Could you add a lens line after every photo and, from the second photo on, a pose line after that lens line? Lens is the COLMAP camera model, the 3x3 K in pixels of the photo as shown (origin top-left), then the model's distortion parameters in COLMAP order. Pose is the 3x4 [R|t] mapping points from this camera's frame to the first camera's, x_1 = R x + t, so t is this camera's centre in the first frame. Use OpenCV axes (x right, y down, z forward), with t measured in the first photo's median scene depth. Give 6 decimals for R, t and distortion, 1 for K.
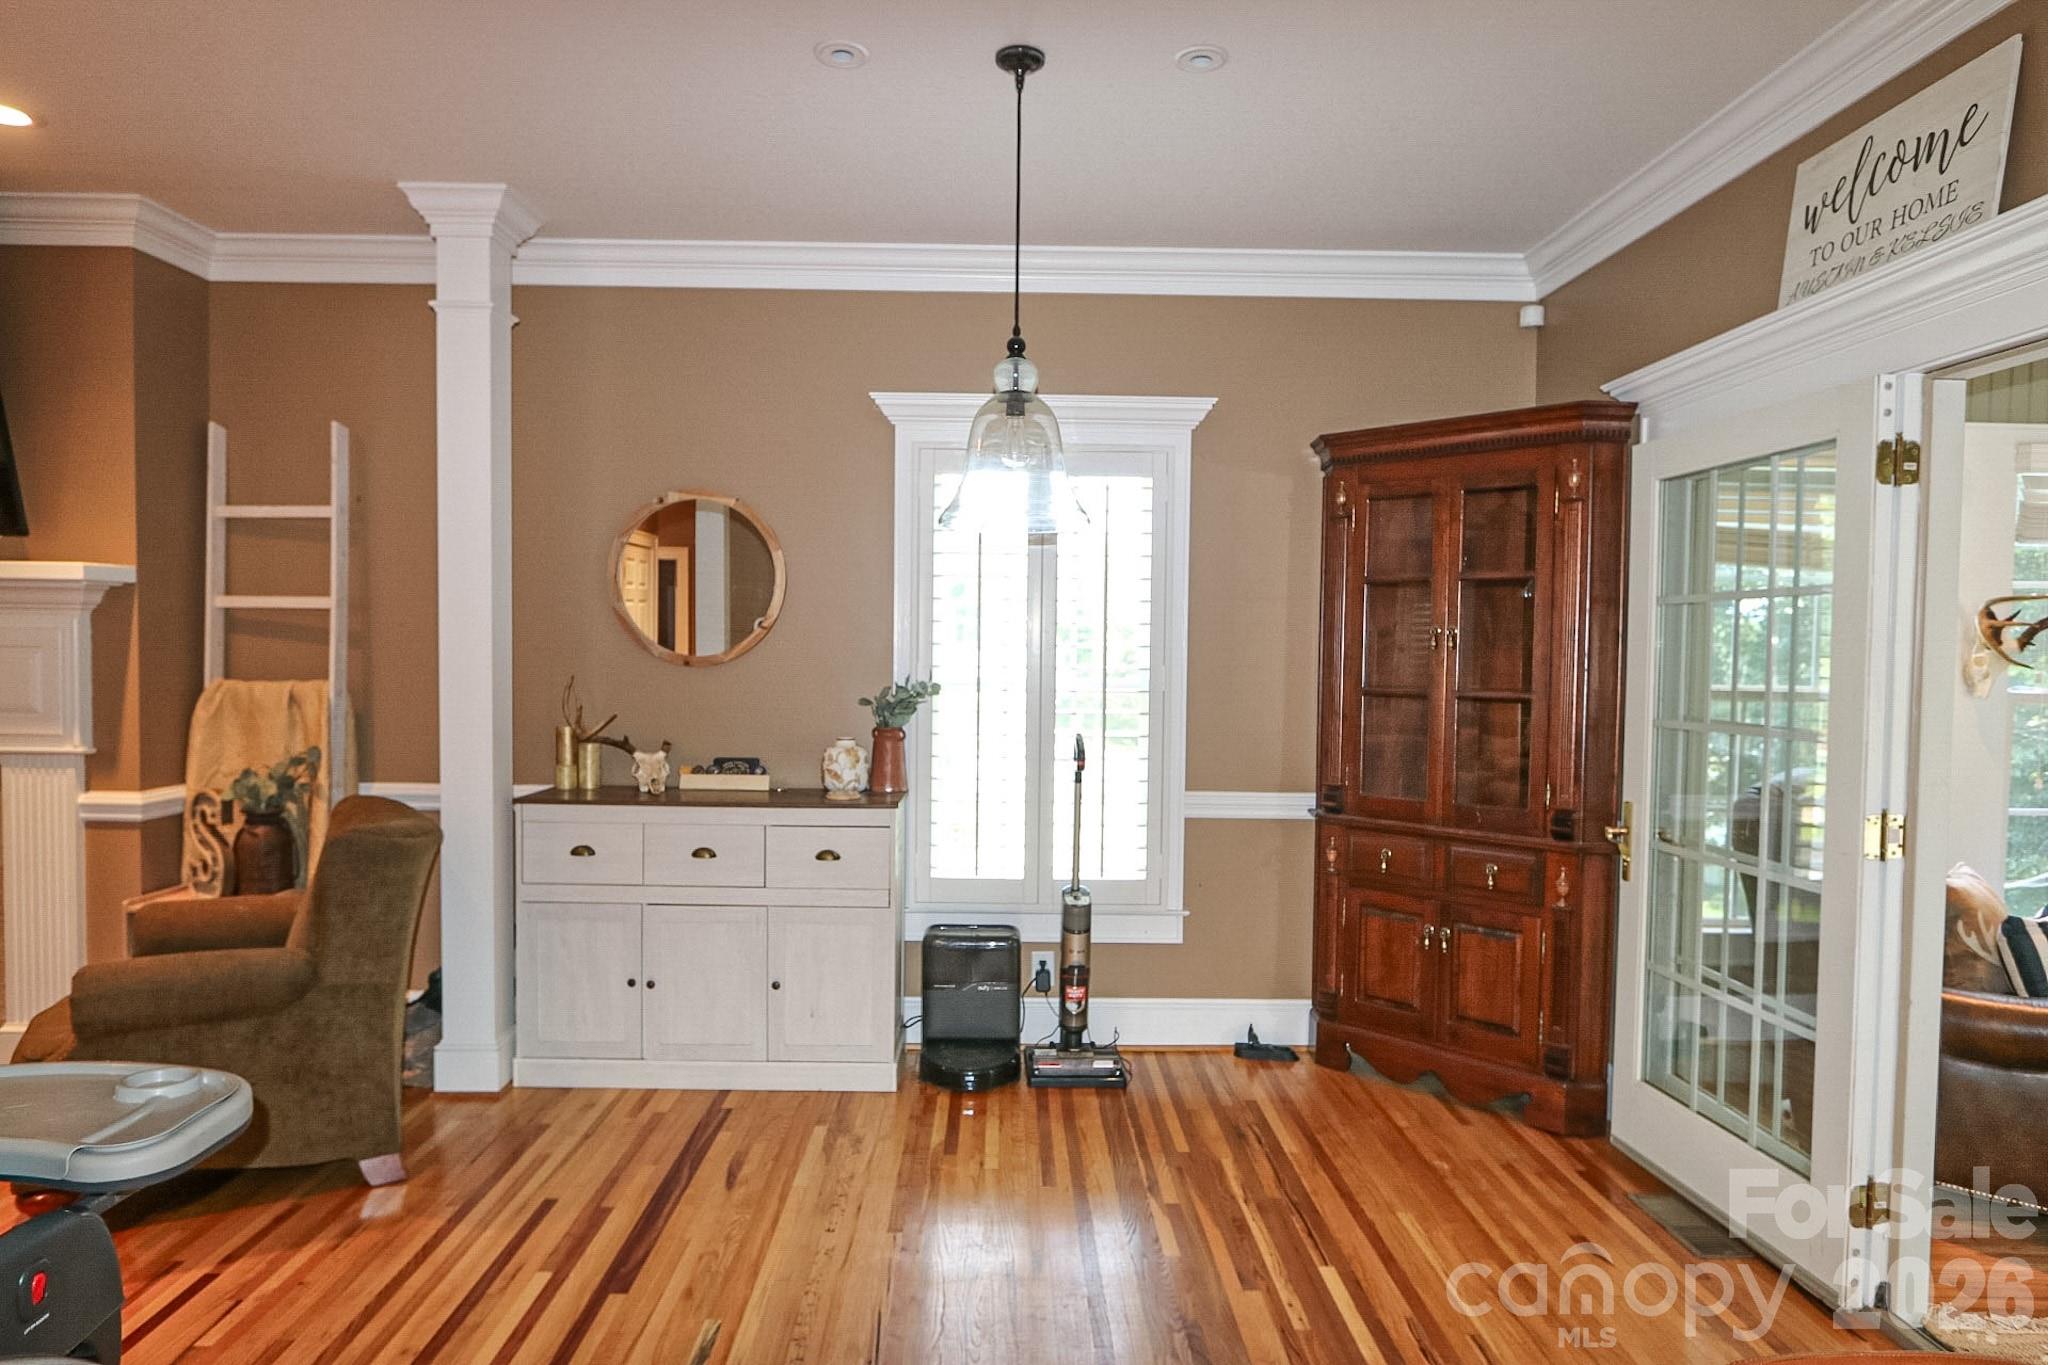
lens RADIAL K [[1219.5, 0, 1020.5], [0, 1219.5, 686.6], [0, 0, 1]] dist [-0.004495, -0.000777]
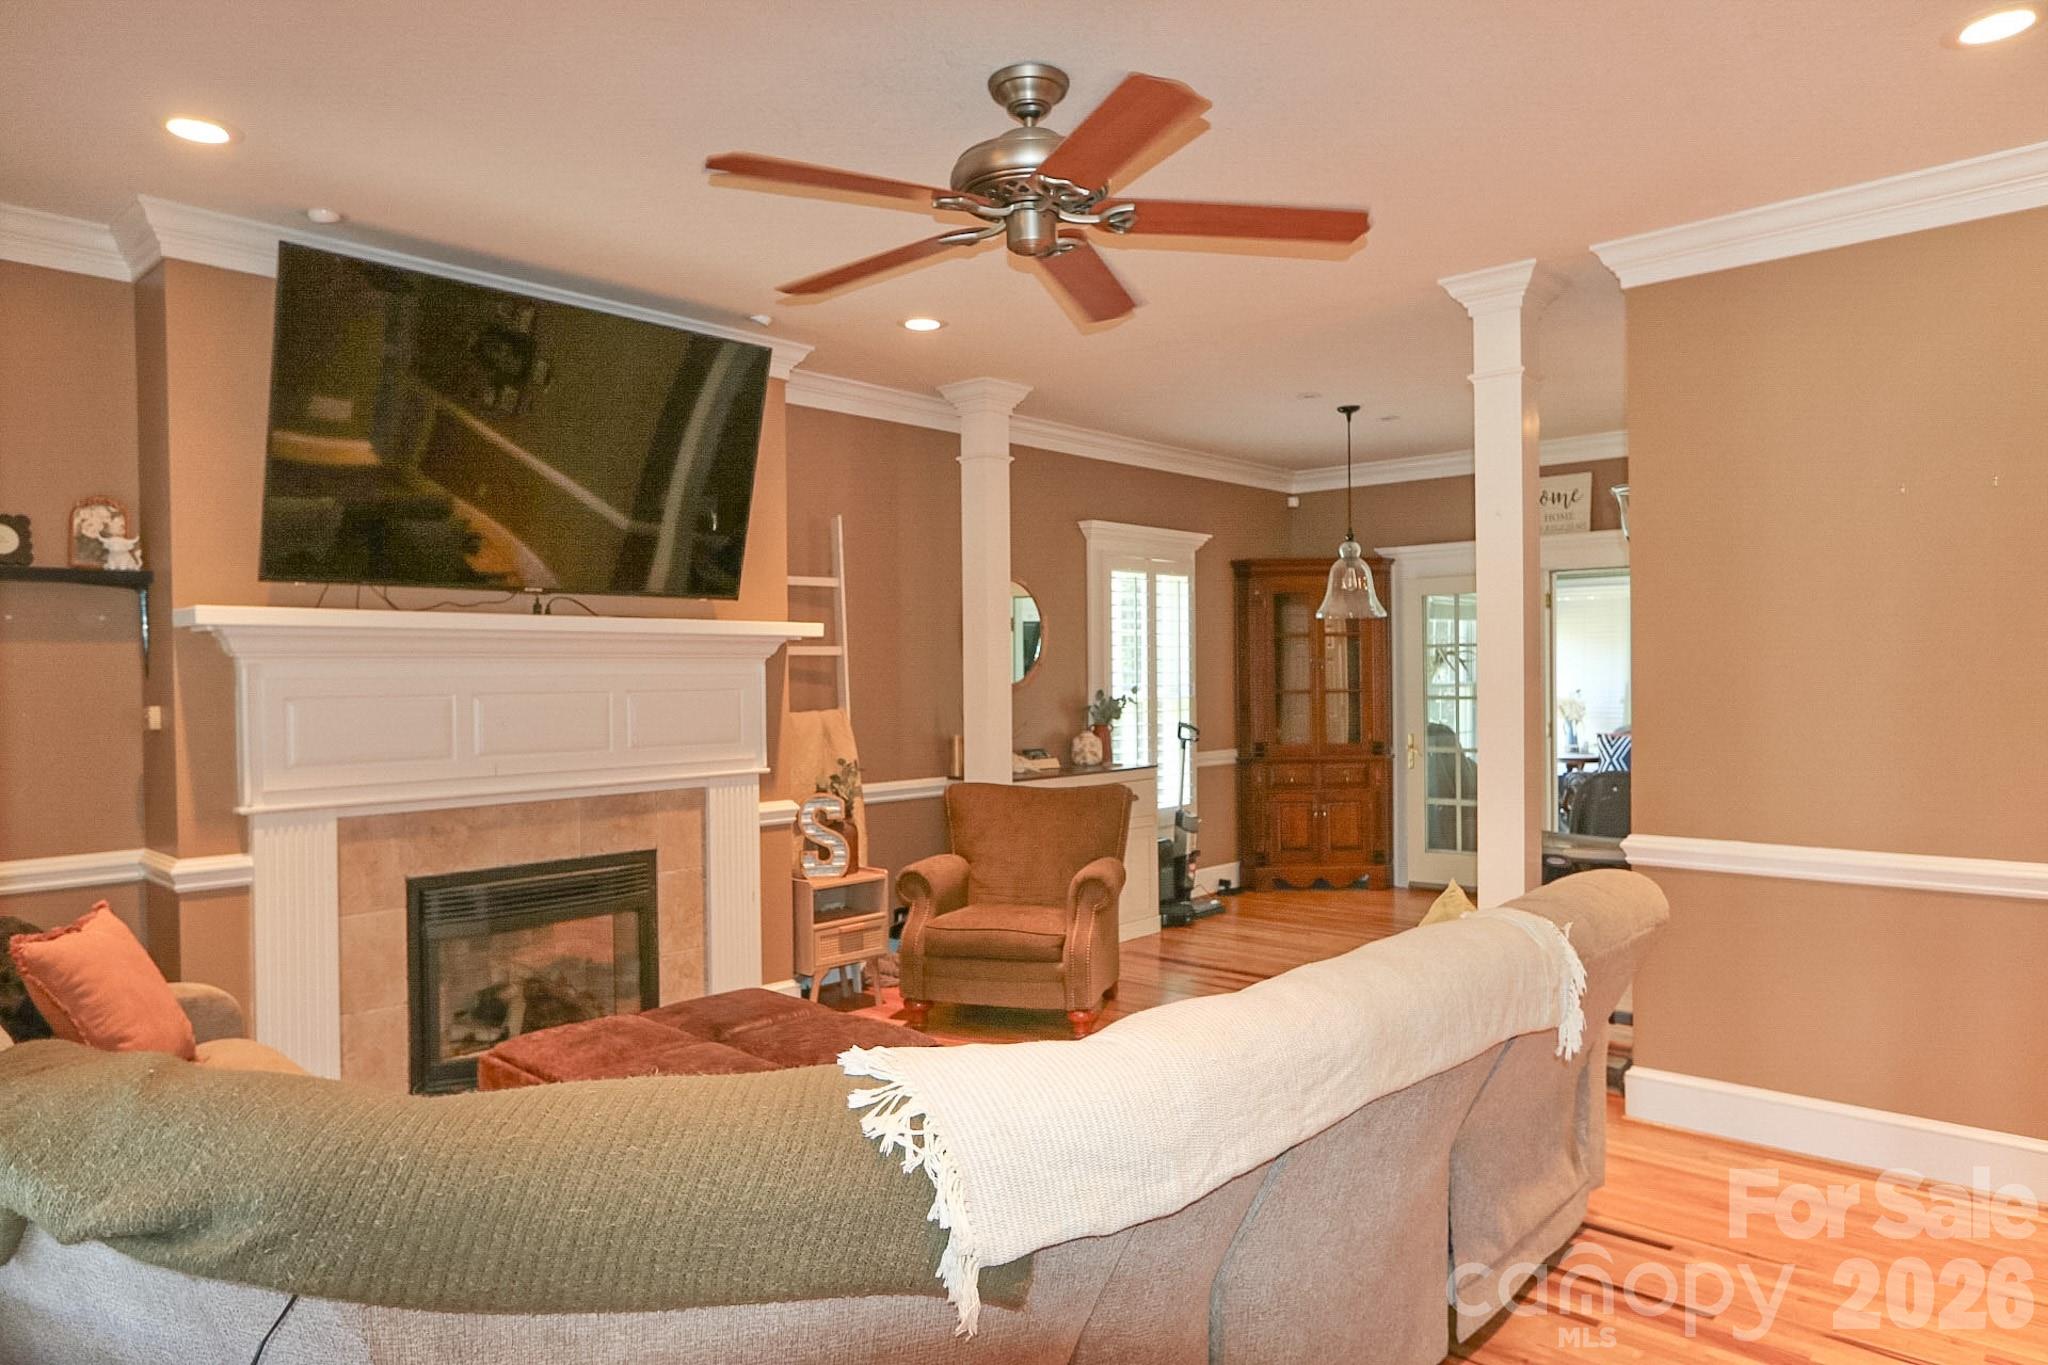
lens RADIAL K [[1313.0, 0, 1023.9], [0, 1313.0, 679.0], [0, 0, 1]] dist [-0.010648, -0.000760]
pose [[0.673915, -0.024434, 0.738405, -1.528695], [0.044950, 0.998957, -0.007969, -0.017805], [-0.737441, 0.038561, 0.674310, -0.115779]]
